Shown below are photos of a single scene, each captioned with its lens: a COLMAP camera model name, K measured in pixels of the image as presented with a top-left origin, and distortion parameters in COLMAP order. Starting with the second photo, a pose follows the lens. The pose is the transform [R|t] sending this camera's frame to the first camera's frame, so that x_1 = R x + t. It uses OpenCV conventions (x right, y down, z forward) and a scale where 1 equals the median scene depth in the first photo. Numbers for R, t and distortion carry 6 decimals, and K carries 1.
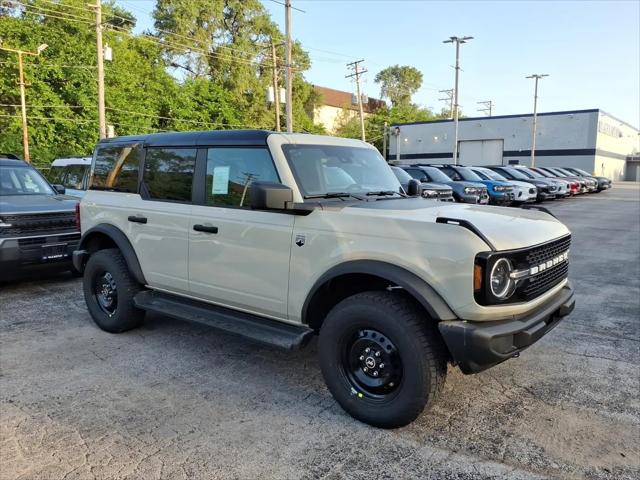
lens RADIAL K [[533.7, 0, 323.6], [0, 533.7, 242.1], [0, 0, 1]] dist [0.027017, -0.028519]
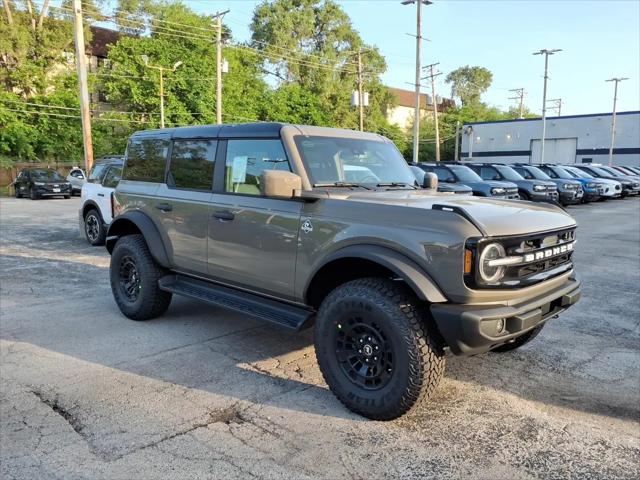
lens RADIAL K [[534.7, 0, 320.2], [0, 534.7, 240.4], [0, 0, 1]] dist [0.012764, -0.010227]
pose [[0.994577, 0.015093, -0.102901, -0.059721], [-0.014788, 0.999884, 0.003725, 0.010867], [0.102946, -0.002183, 0.994685, -0.097557]]
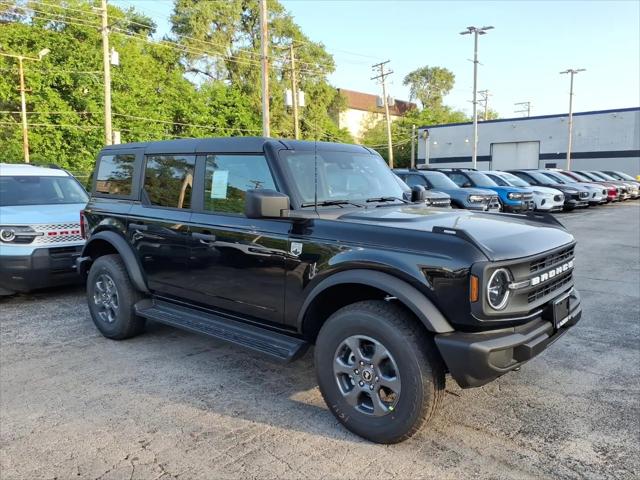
lens RADIAL K [[533.7, 0, 320.6], [0, 533.7, 241.6], [0, 0, 1]] dist [0.027017, -0.028519]
pose [[0.996982, 0.001434, -0.077623, 0.036314], [-0.002269, 0.999941, -0.010667, -0.007363], [0.077603, 0.010811, 0.996926, 0.051258]]
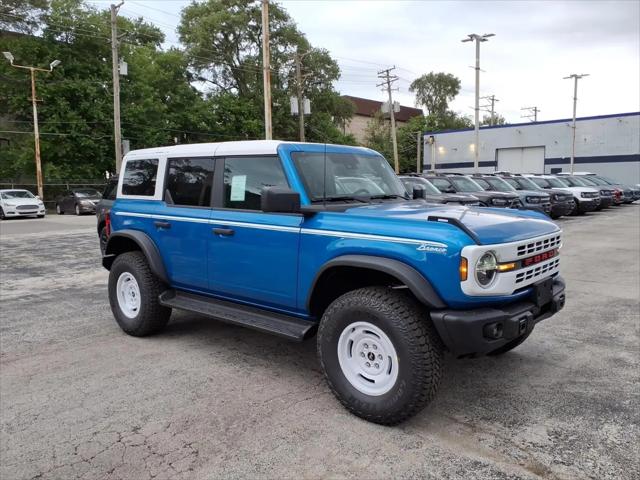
lens RADIAL K [[533.7, 0, 317.2], [0, 533.7, 240.5], [0, 0, 1]] dist [0.027017, -0.028519]
pose [[0.995042, -0.003258, -0.099401, 0.041847], [0.000838, 0.999702, -0.024380, -0.006426], [0.099451, 0.024176, 0.994749, 0.044841]]
